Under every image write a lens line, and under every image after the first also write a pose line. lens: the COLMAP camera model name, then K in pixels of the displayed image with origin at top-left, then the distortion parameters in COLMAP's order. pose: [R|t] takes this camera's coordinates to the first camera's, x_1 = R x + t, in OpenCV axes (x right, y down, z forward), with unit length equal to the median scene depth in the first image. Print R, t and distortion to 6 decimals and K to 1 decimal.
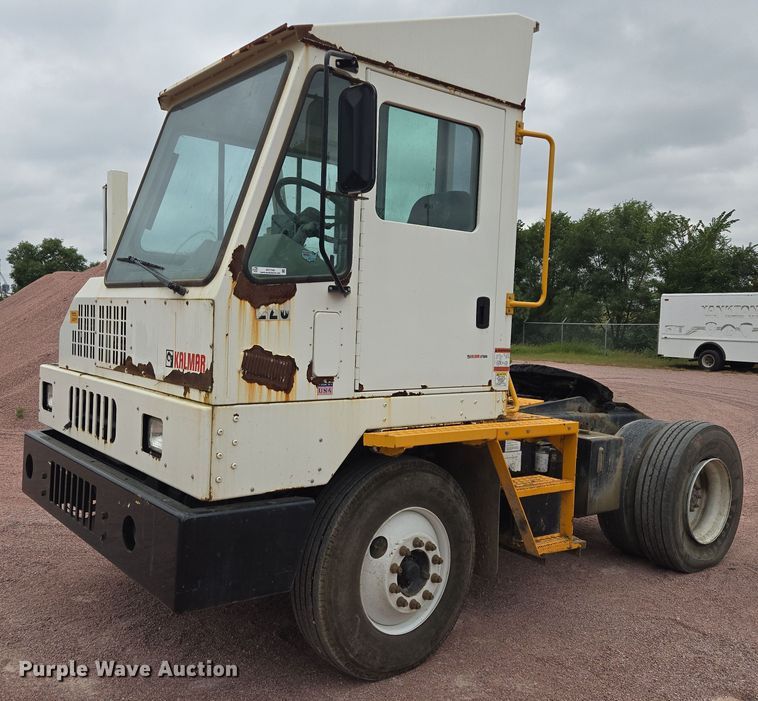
lens RADIAL K [[728.7, 0, 356.9], [0, 728.7, 351.5], [0, 0, 1]] dist [0.047869, -0.004744]
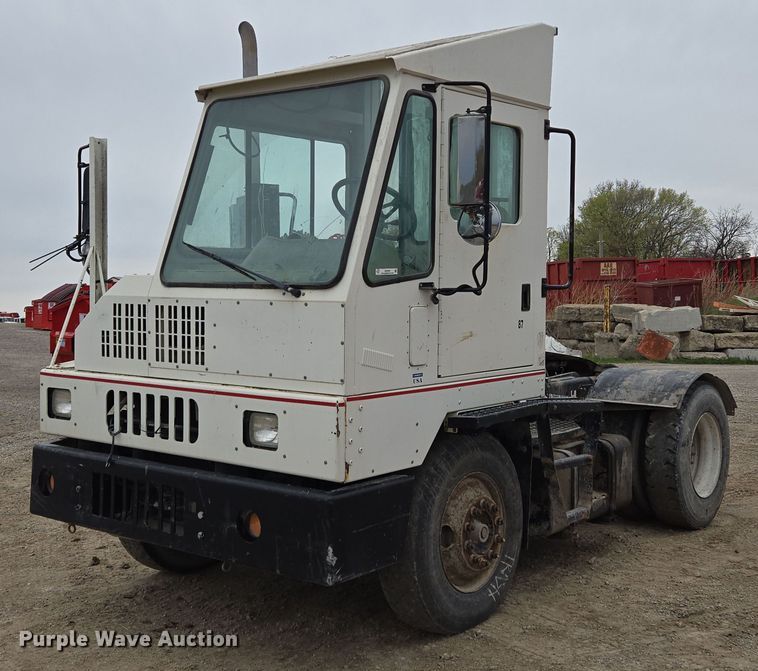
lens RADIAL K [[1089.0, 0, 379.0], [0, 1089.0, 335.5], [0, 0, 1]] dist [-0.245527, 0.009046]
pose [[0.970418, -0.047083, 0.236794, -0.412912], [0.044690, 0.998881, 0.015464, -0.032929], [-0.237257, -0.004424, 0.971437, -0.479312]]
